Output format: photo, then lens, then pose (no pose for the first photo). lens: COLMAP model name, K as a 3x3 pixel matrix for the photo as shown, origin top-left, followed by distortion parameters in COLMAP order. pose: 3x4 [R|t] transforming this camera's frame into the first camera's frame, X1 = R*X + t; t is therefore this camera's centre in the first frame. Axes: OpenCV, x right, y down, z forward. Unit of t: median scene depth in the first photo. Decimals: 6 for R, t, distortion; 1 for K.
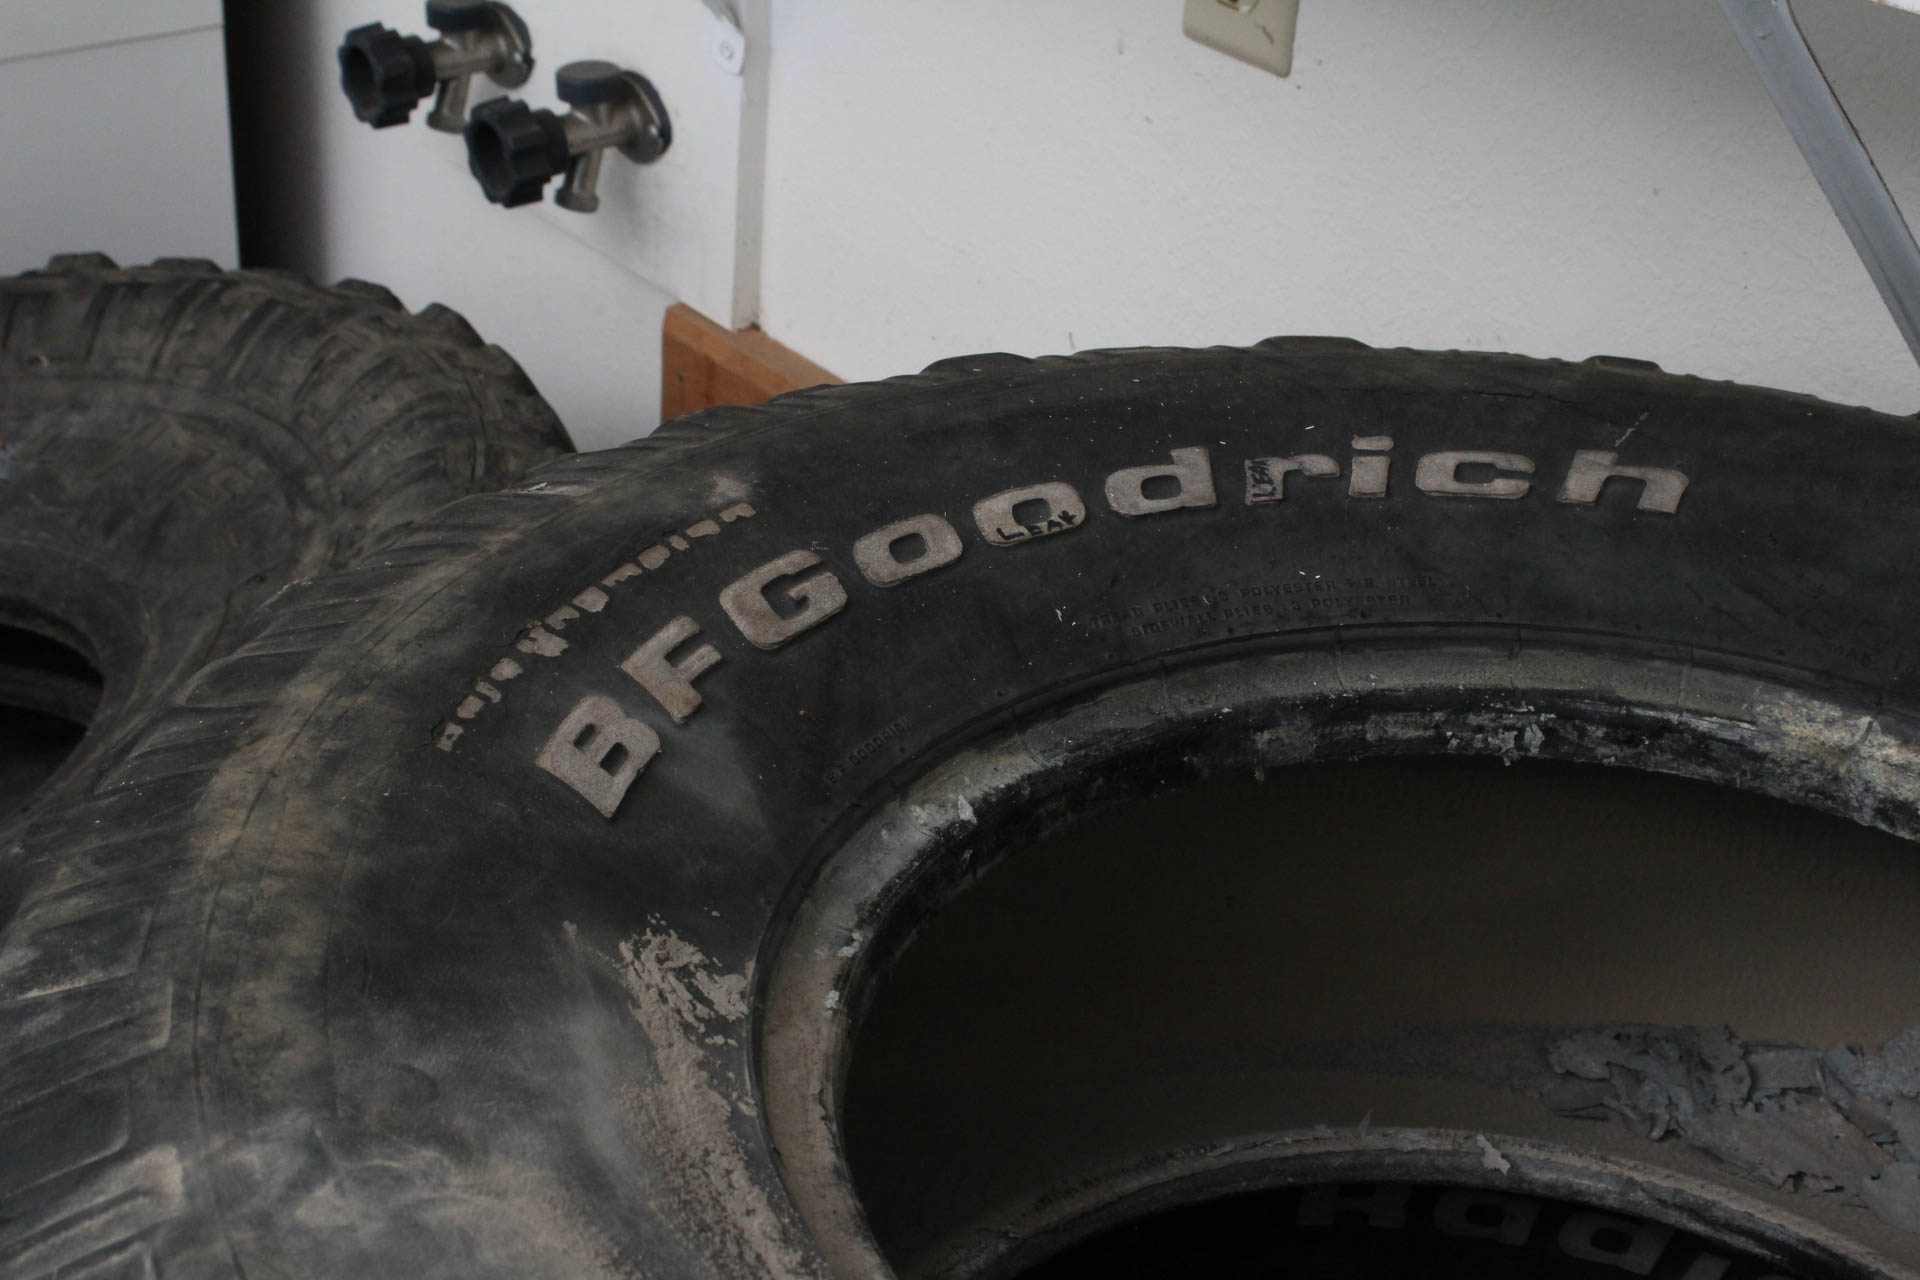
lens RADIAL K [[2870.2, 0, 942.6], [0, 2870.2, 622.6], [0, 0, 1]] dist [-0.029792, 0.000000]
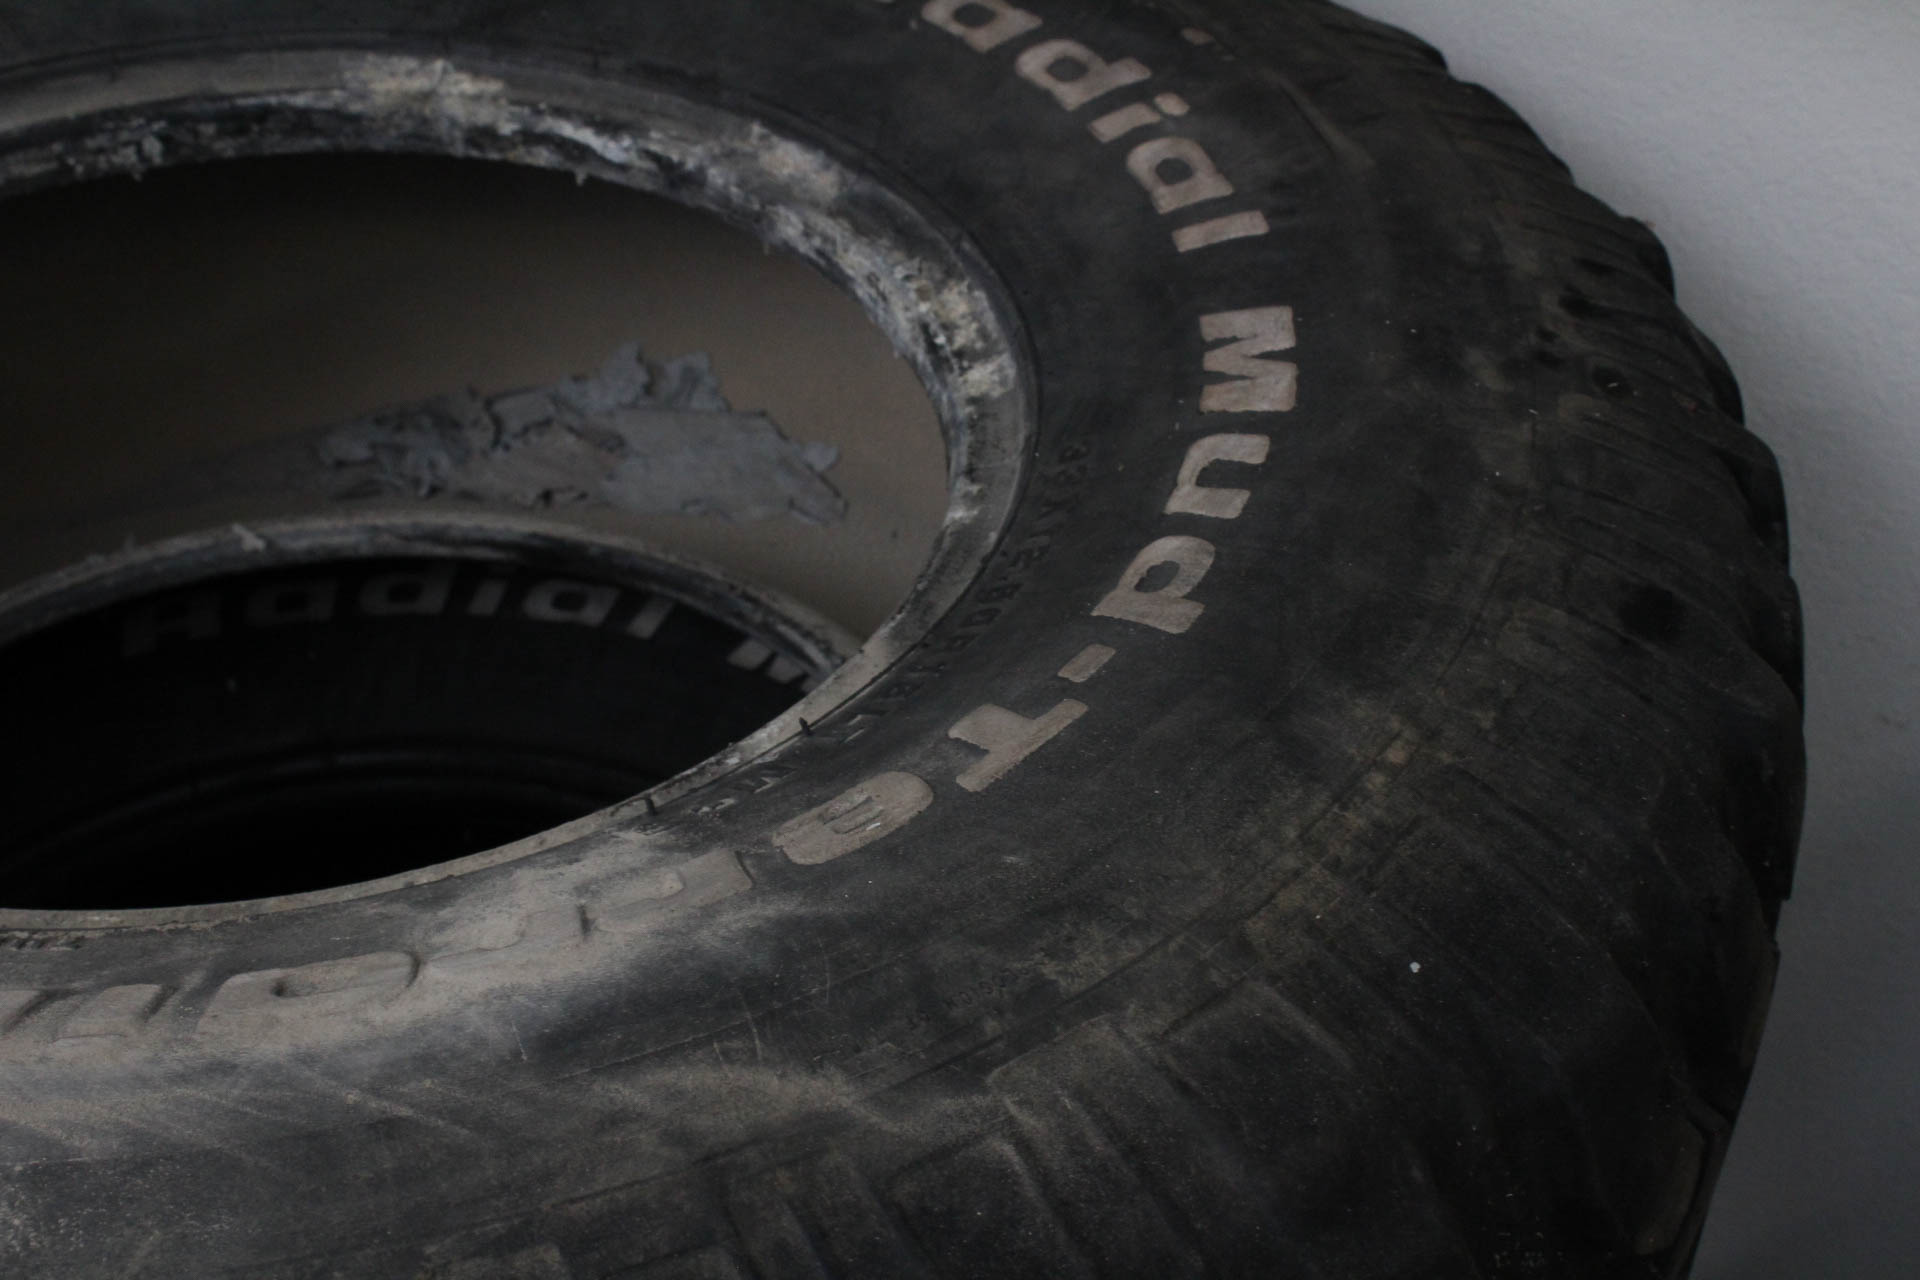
lens RADIAL K [[2596.6, 0, 921.0], [0, 2596.6, 629.8], [0, 0, 1]] dist [-0.031946, 0.000000]
pose [[0.910314, -0.277286, 0.307314, 0.120237], [0.221023, 0.953370, 0.205509, 0.077134], [-0.349968, -0.119154, 0.929153, -0.028357]]
